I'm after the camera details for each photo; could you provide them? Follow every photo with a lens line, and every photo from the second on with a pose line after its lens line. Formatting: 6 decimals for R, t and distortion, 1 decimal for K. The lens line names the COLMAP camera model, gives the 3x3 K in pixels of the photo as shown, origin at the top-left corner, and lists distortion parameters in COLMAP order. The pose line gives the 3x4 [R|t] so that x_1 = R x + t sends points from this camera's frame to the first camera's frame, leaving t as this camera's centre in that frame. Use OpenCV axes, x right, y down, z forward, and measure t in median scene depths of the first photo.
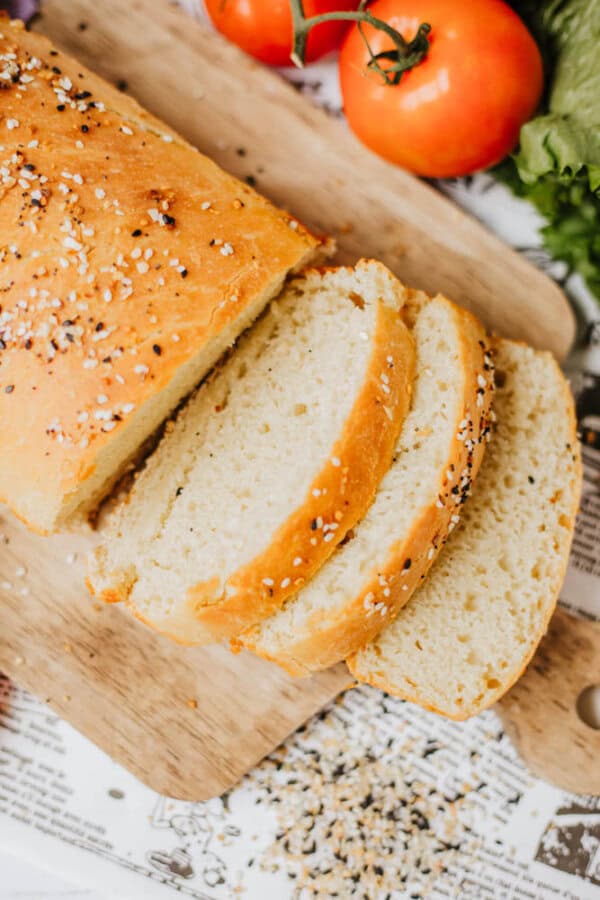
lens RADIAL K [[1605.6, 0, 295.2], [0, 1605.6, 504.6], [0, 0, 1]] dist [-0.164901, 0.000000]
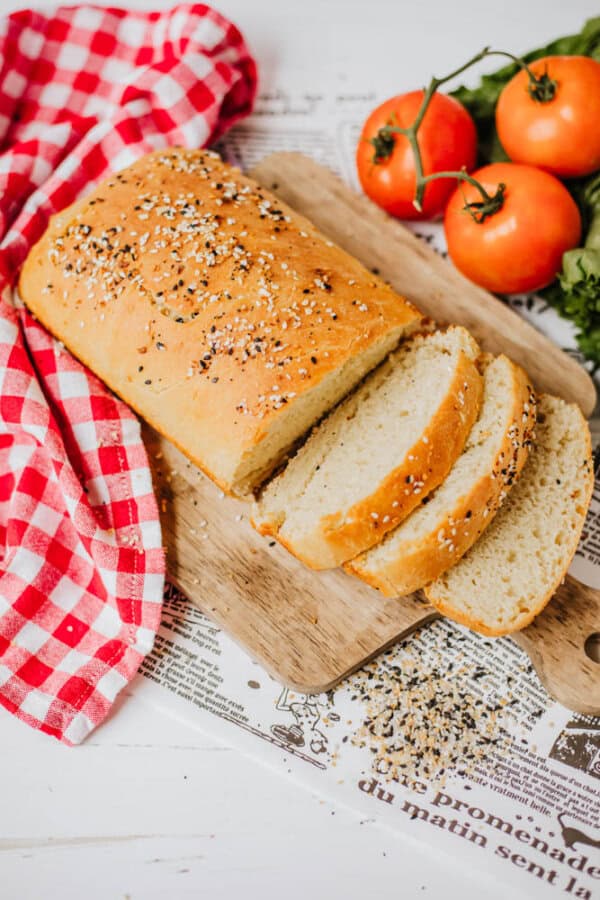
lens RADIAL K [[1605.6, 0, 295.7], [0, 1605.6, 443.5], [0, 0, 1]] dist [-0.164901, 0.000000]
pose [[0.994742, 0.069559, -0.075168, 0.016078], [-0.086808, 0.962116, -0.258452, 0.342563], [0.054343, 0.263618, 0.963095, -0.418651]]
